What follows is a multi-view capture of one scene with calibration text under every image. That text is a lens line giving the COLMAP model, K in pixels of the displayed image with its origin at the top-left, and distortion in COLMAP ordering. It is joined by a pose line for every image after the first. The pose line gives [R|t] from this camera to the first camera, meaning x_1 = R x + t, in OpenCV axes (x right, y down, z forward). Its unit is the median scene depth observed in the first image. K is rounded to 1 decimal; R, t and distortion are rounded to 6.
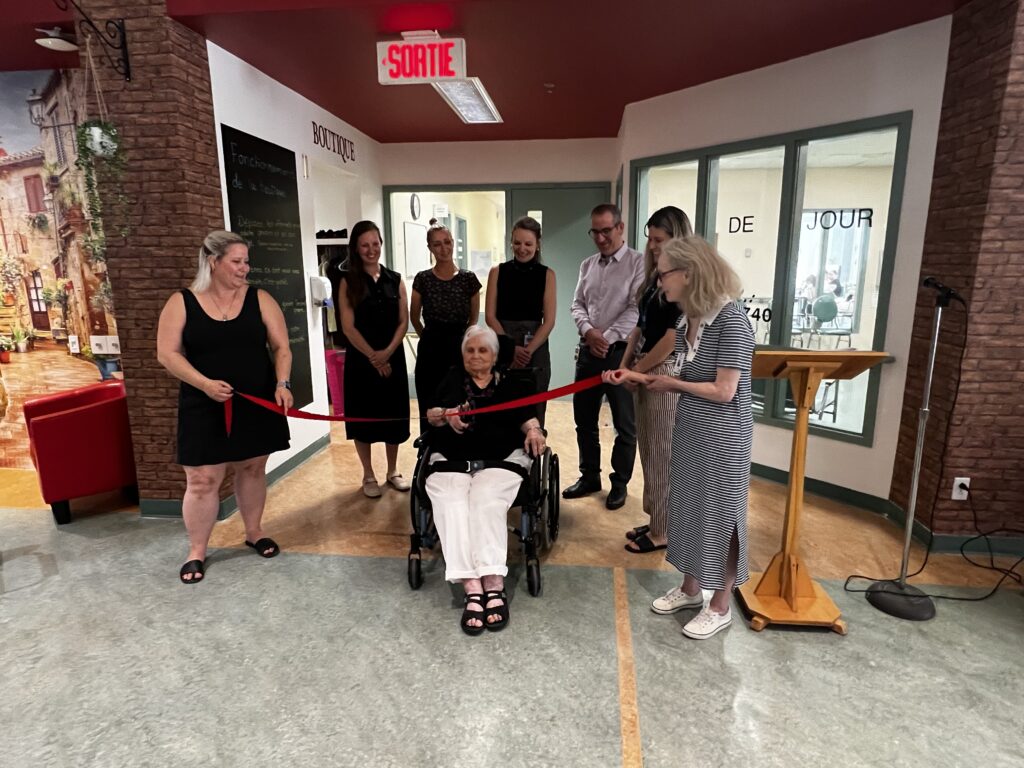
lens RADIAL K [[584.1, 0, 512.0], [0, 584.1, 384.0], [0, 0, 1]] dist [0.001379, 0.000393]
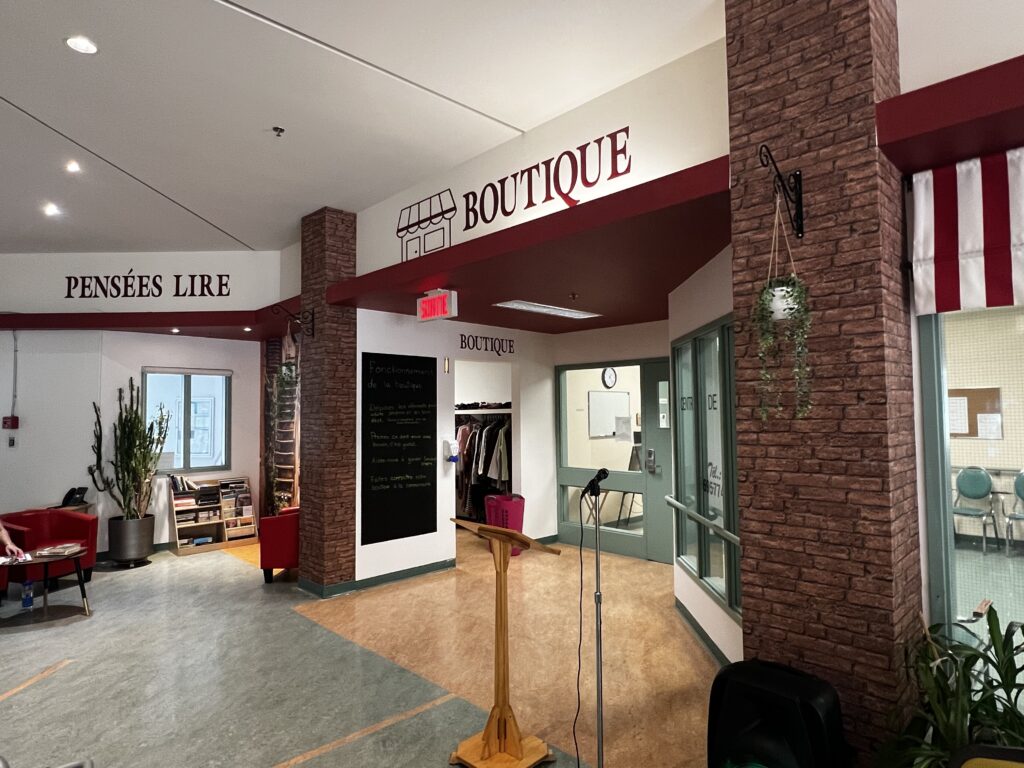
lens RADIAL K [[589.6, 0, 519.6], [0, 589.6, 385.3], [0, 0, 1]] dist [-0.003059, -0.001267]
pose [[0.781592, -0.032696, -0.622933, 0.773182], [-0.119955, 0.972109, -0.201531, -0.054755], [0.612148, 0.232239, 0.755870, 0.013978]]
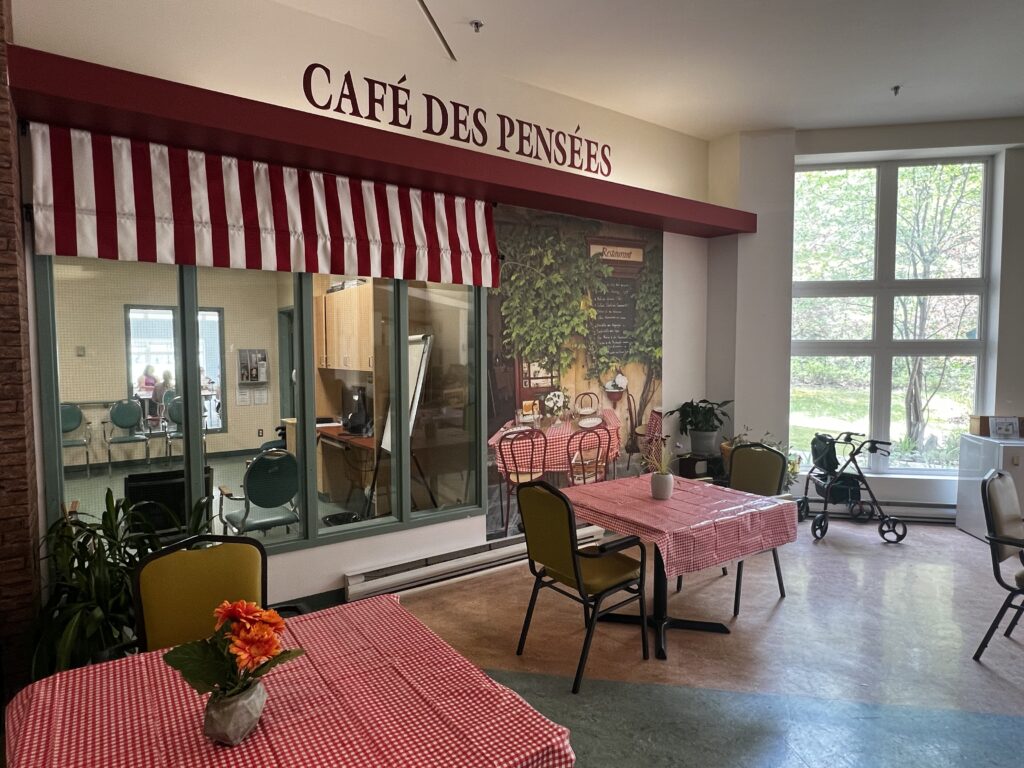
lens RADIAL K [[589.6, 0, 519.6], [0, 589.6, 385.3], [0, 0, 1]] dist [-0.003059, -0.001267]
pose [[0.738414, -0.038014, 0.673276, 0.665991], [0.137086, 0.986024, -0.094677, -0.007996], [-0.660267, 0.162208, 0.733305, -0.129724]]
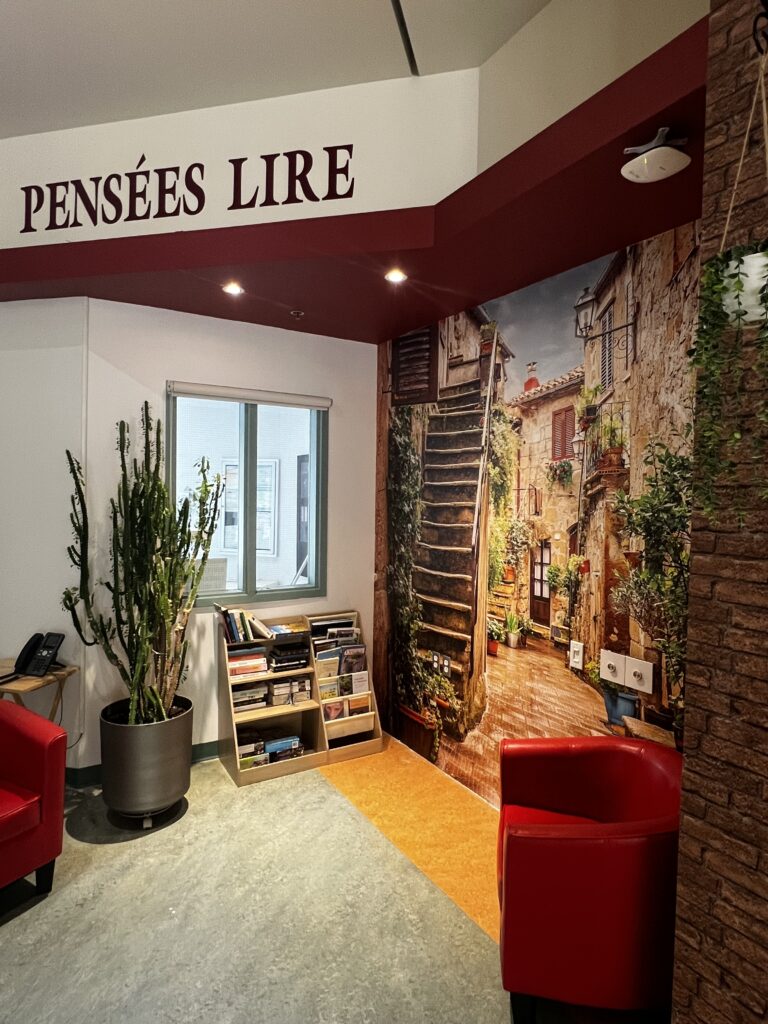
lens RADIAL K [[589.6, 0, 382.6], [0, 589.6, 506.1], [0, 0, 1]] dist [-0.003059, -0.001267]
pose [[0.610529, 0.033843, -0.791270, -0.379420], [-0.180578, 0.978719, -0.097470, -0.130576], [0.771133, 0.202395, 0.603648, 0.418133]]
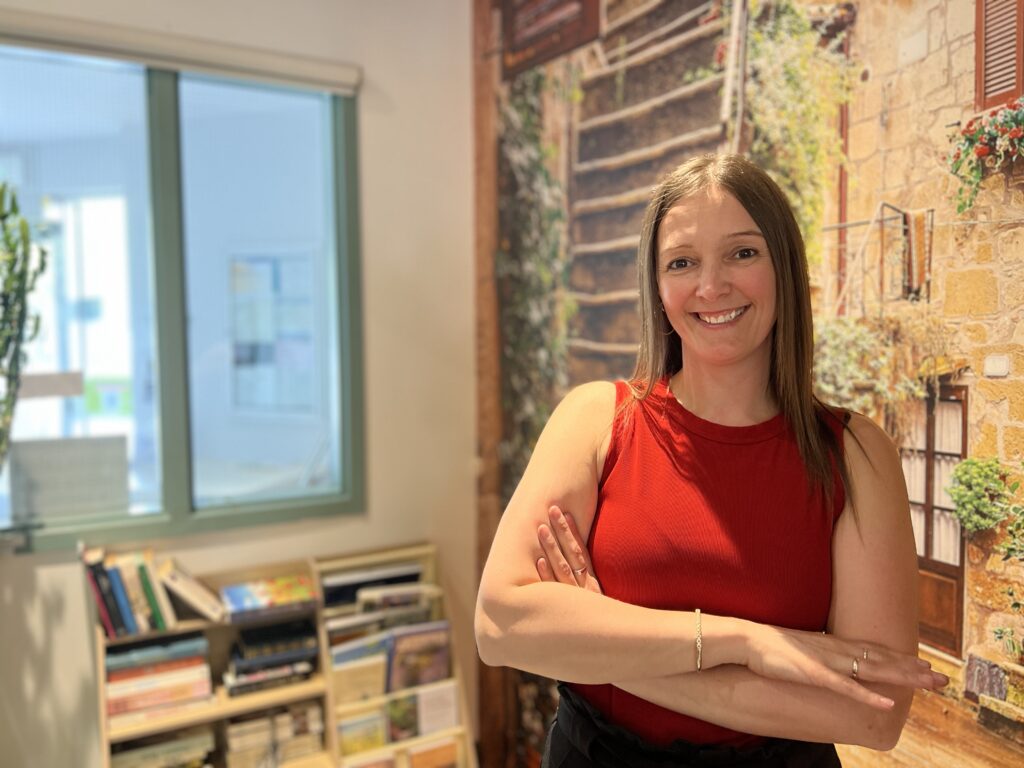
lens RADIAL K [[771.4, 0, 512.0], [0, 771.4, 384.0], [0, 0, 1]] dist [0.006368, 0.000353]
pose [[0.568086, 0.062742, -0.820574, -0.677805], [-0.167744, 0.984985, -0.040817, -0.154398], [0.805693, 0.160834, 0.570081, 0.715551]]
